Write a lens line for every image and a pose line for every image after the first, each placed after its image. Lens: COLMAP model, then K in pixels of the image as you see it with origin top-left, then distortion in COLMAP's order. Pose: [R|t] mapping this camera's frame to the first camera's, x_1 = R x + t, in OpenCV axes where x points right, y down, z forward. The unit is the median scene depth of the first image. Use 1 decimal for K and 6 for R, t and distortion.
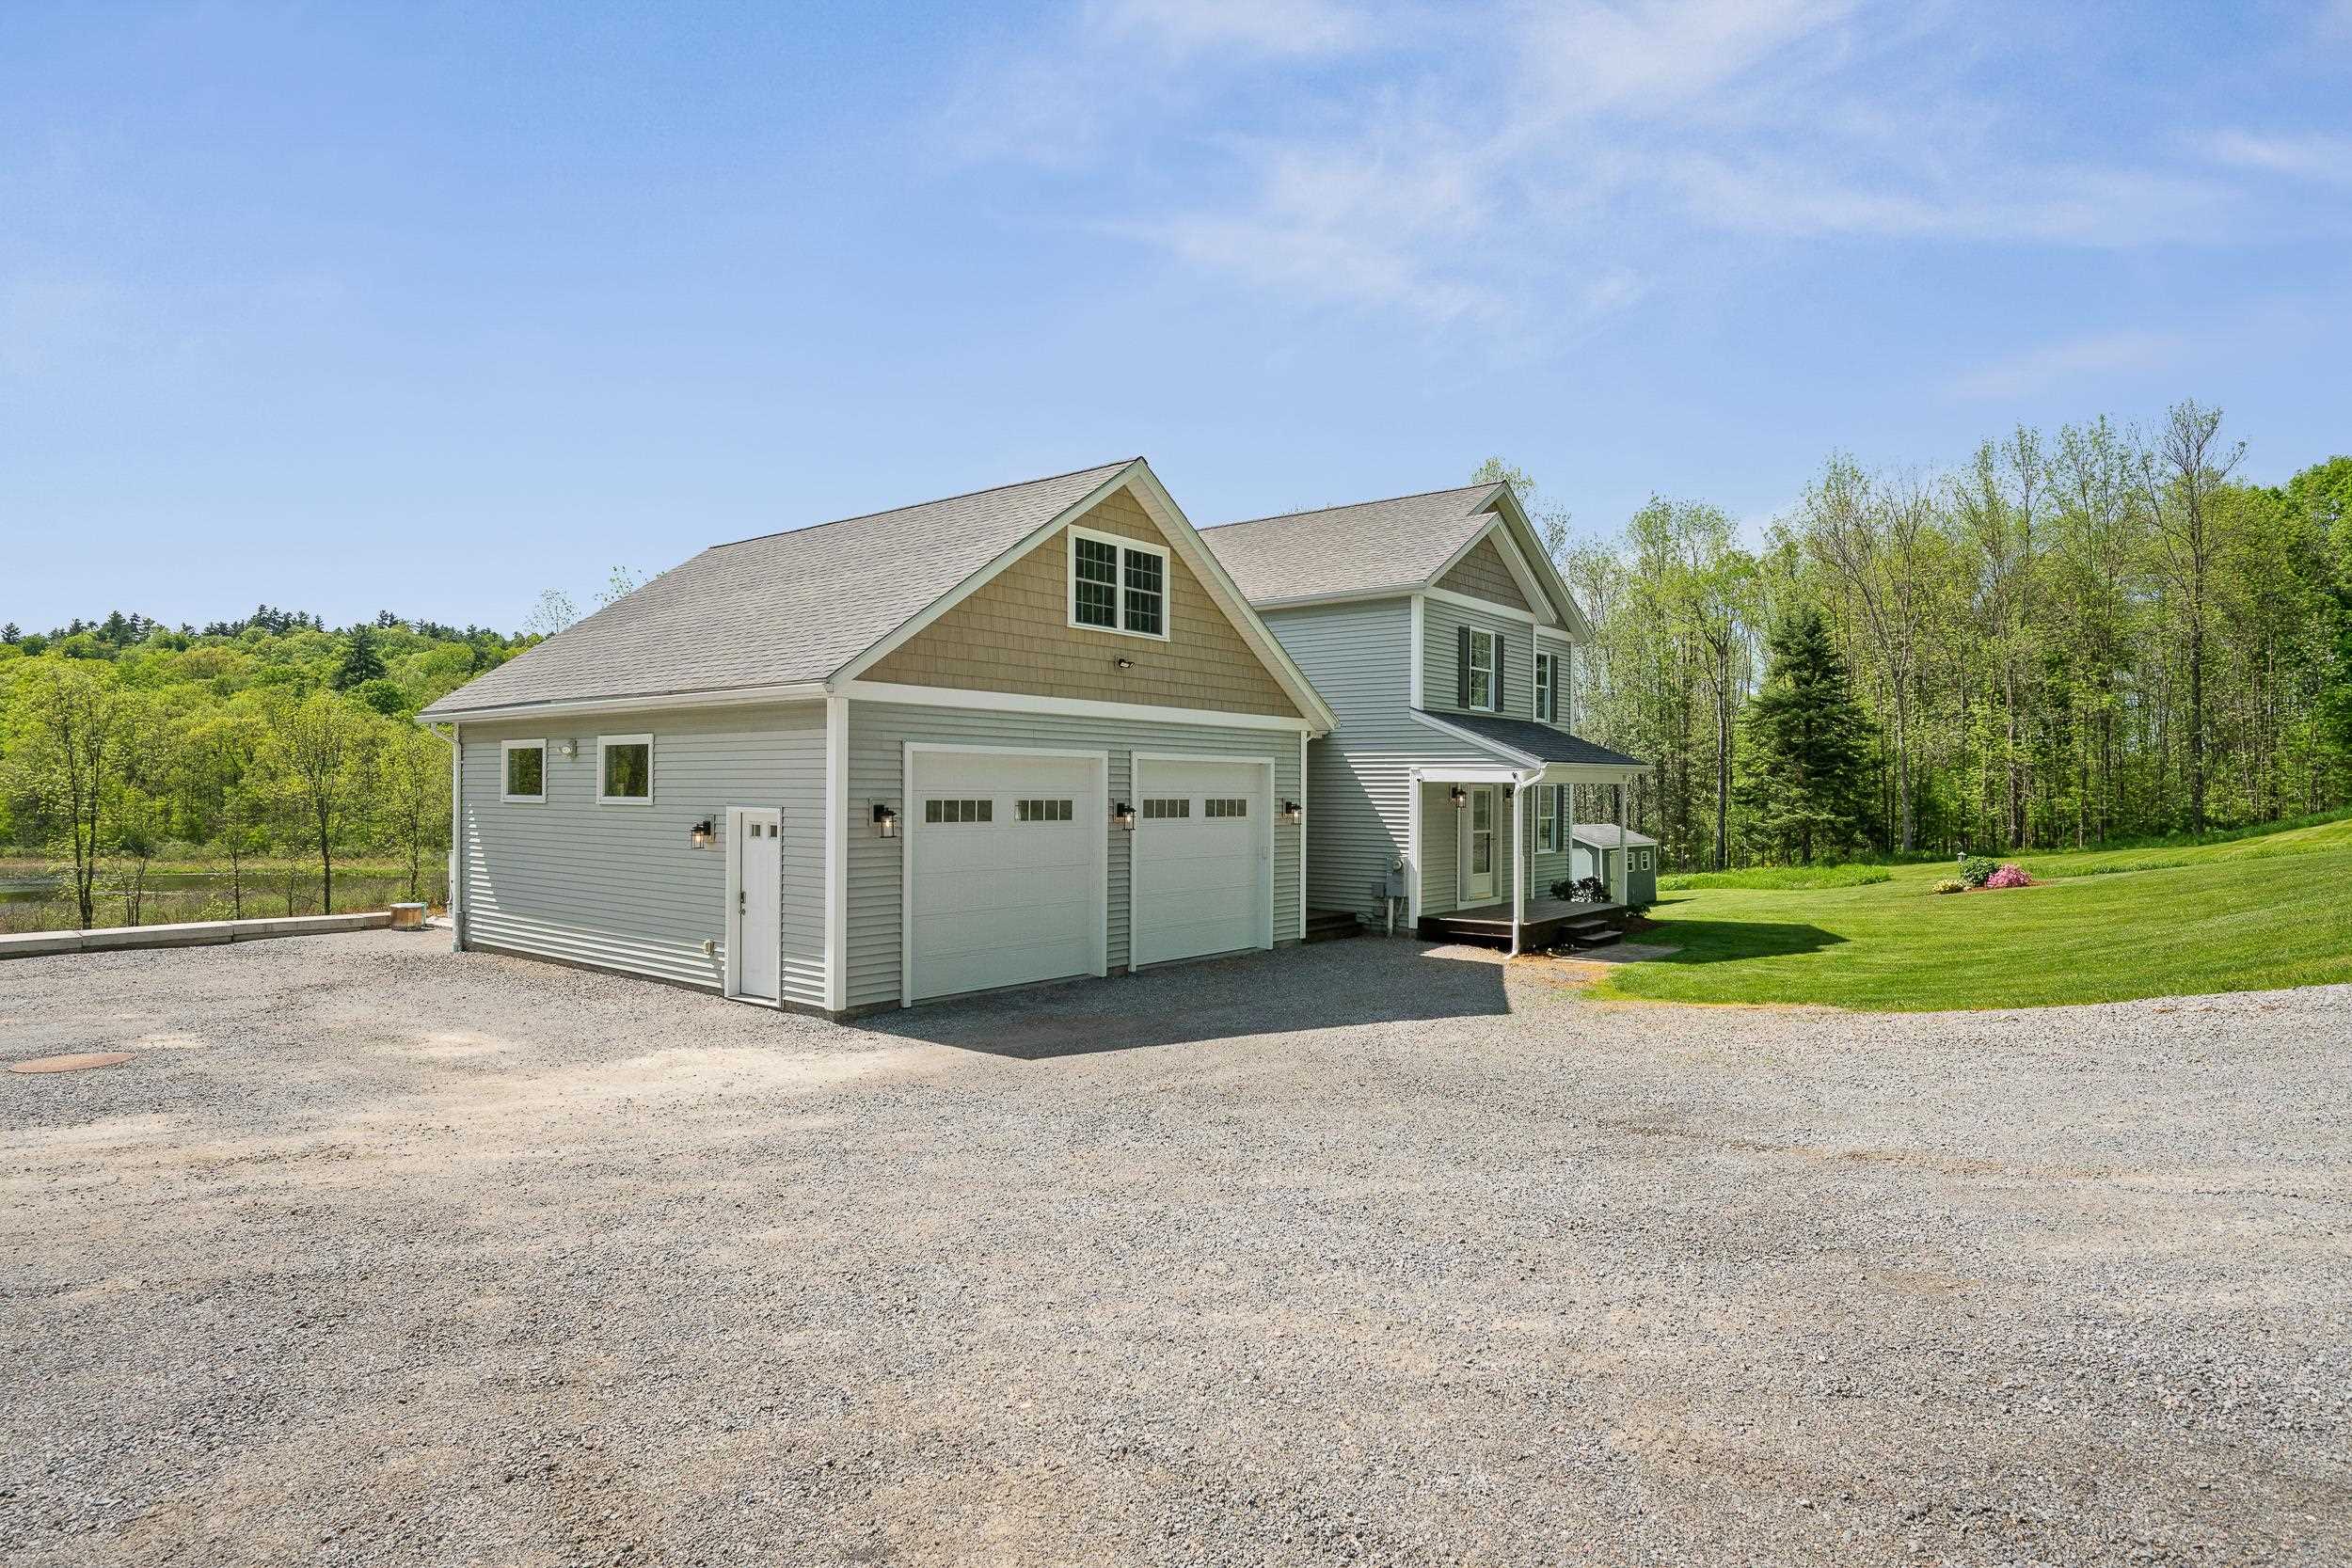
lens RADIAL K [[1305.4, 0, 1176.0], [0, 1305.4, 786.8], [0, 0, 1]] dist [-0.002586, -0.000164]
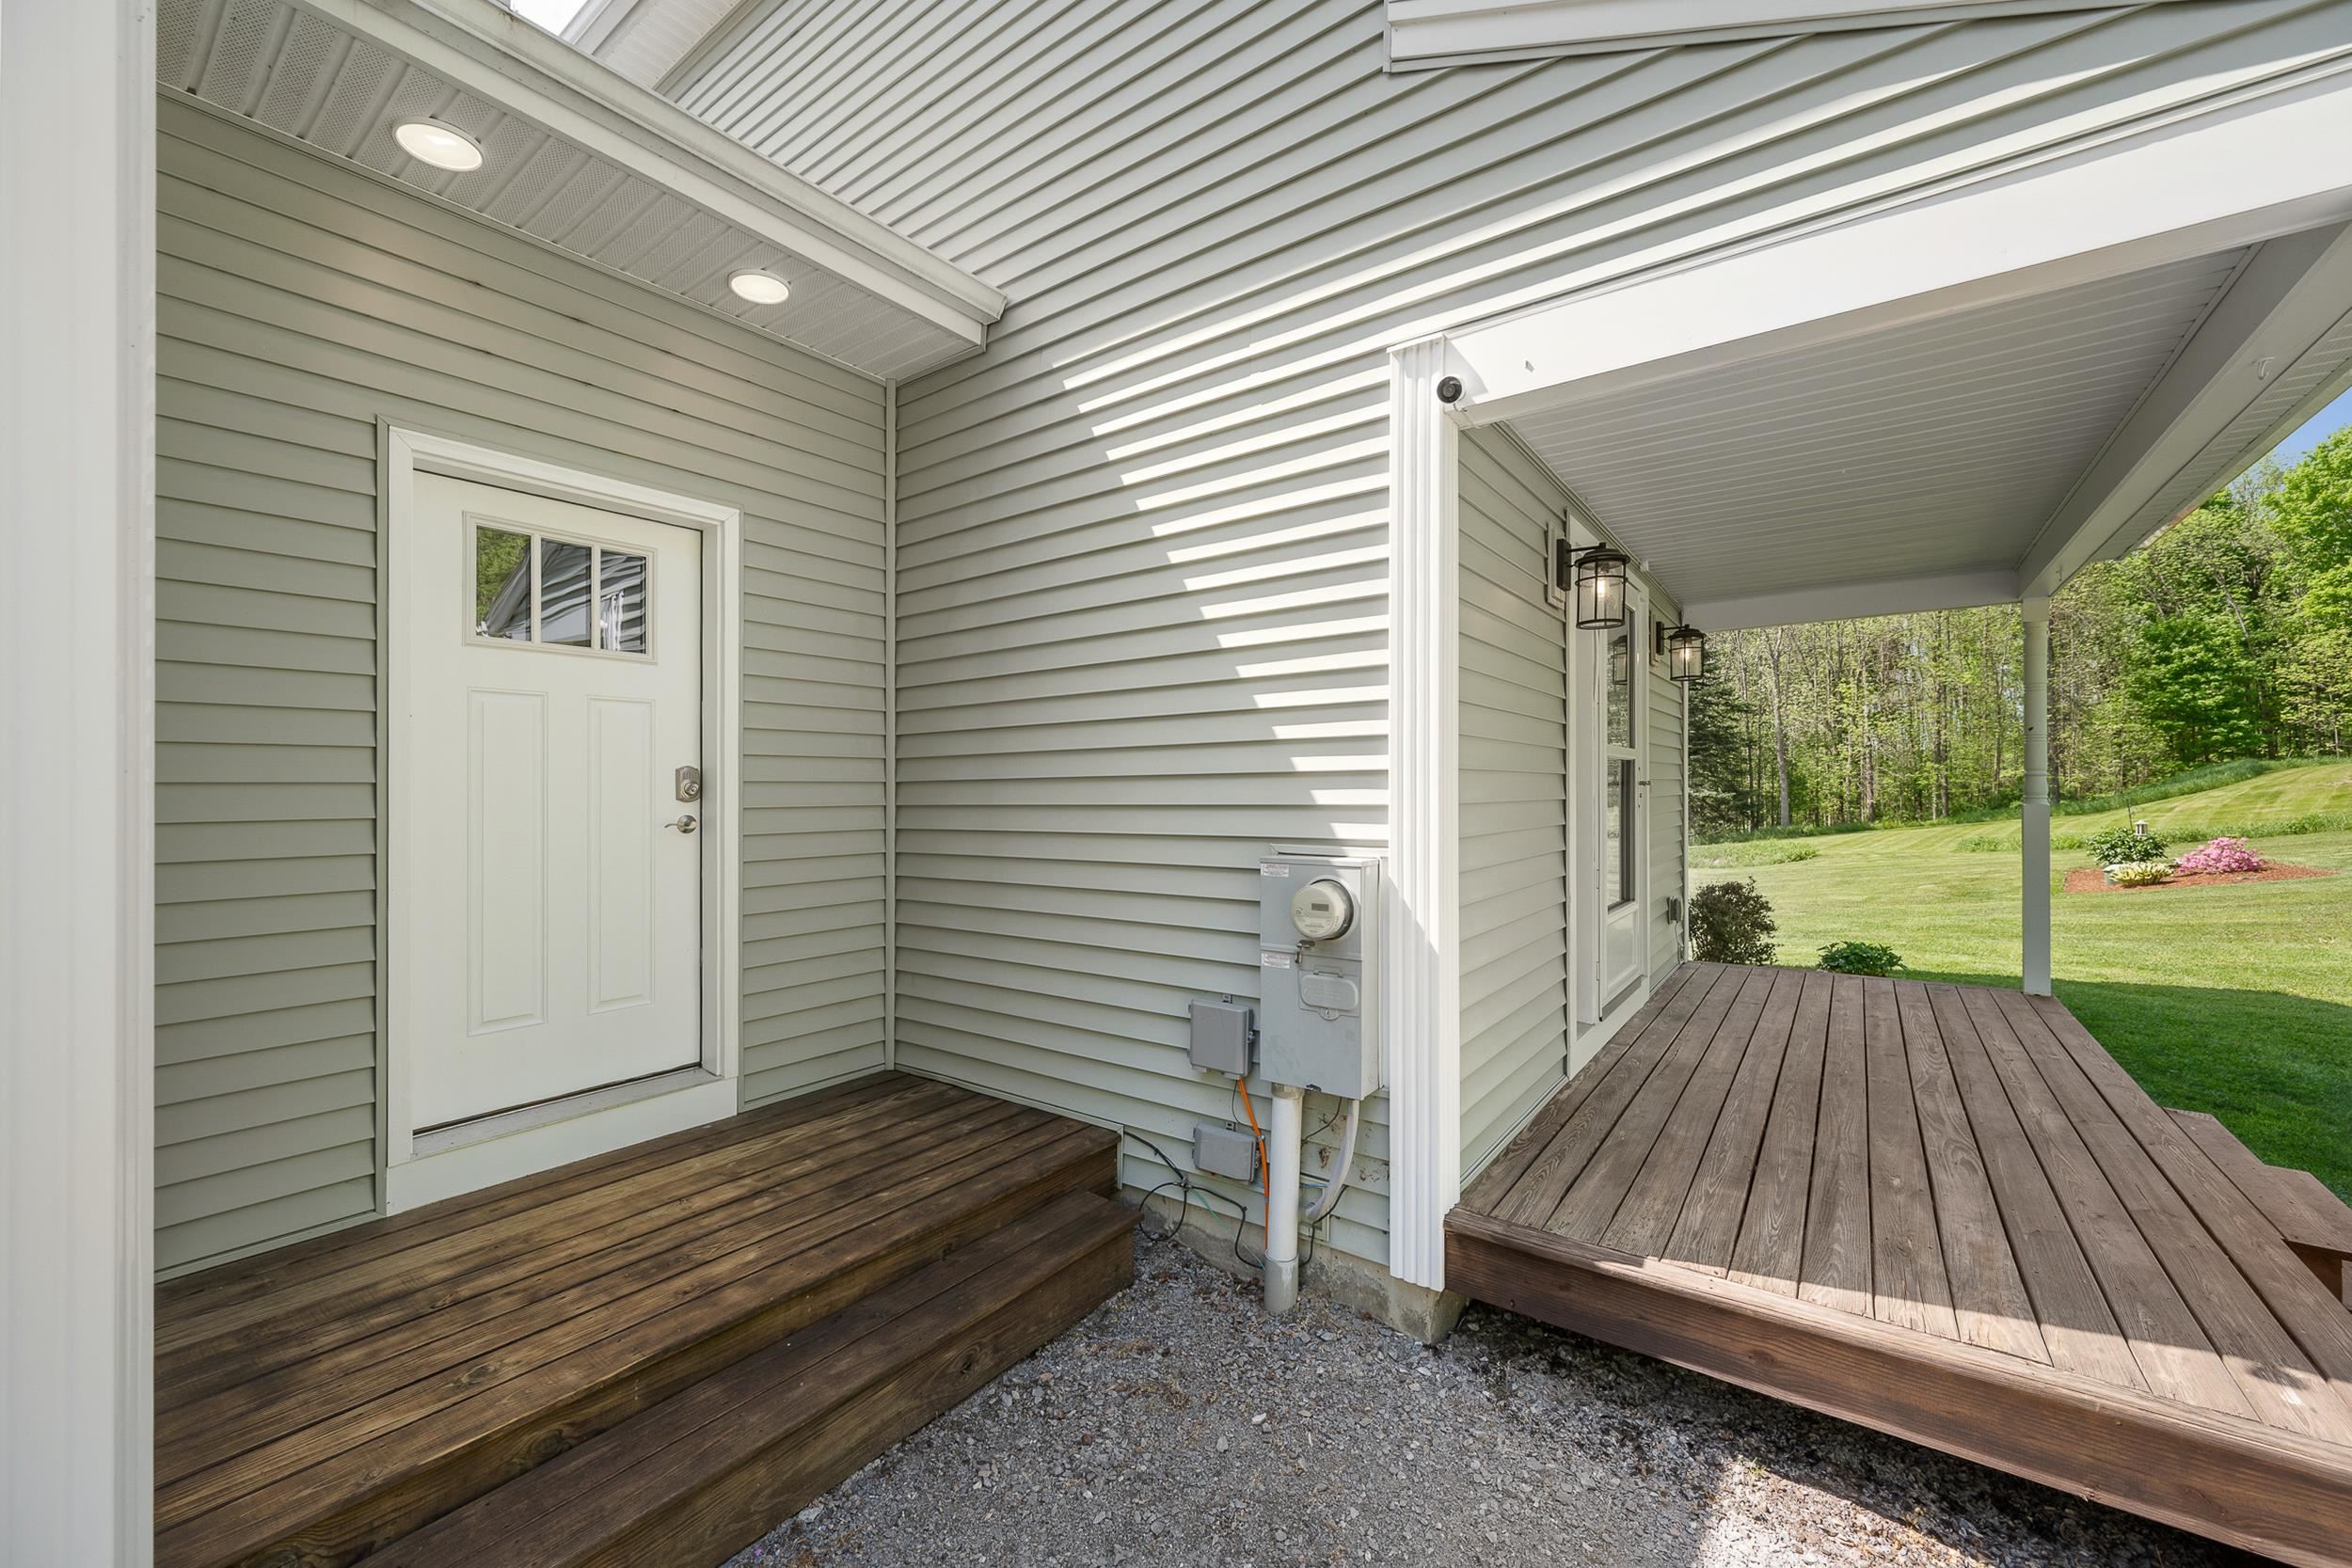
lens RADIAL K [[939.4, 0, 1183.3], [0, 939.4, 788.3], [0, 0, 1]] dist [-0.001497, -0.000017]
pose [[0.998504, -0.014487, 0.052716, 0.047386], [0.014571, 0.999893, -0.001218, 0.014176], [-0.052693, 0.001984, 0.998609, 0.286287]]
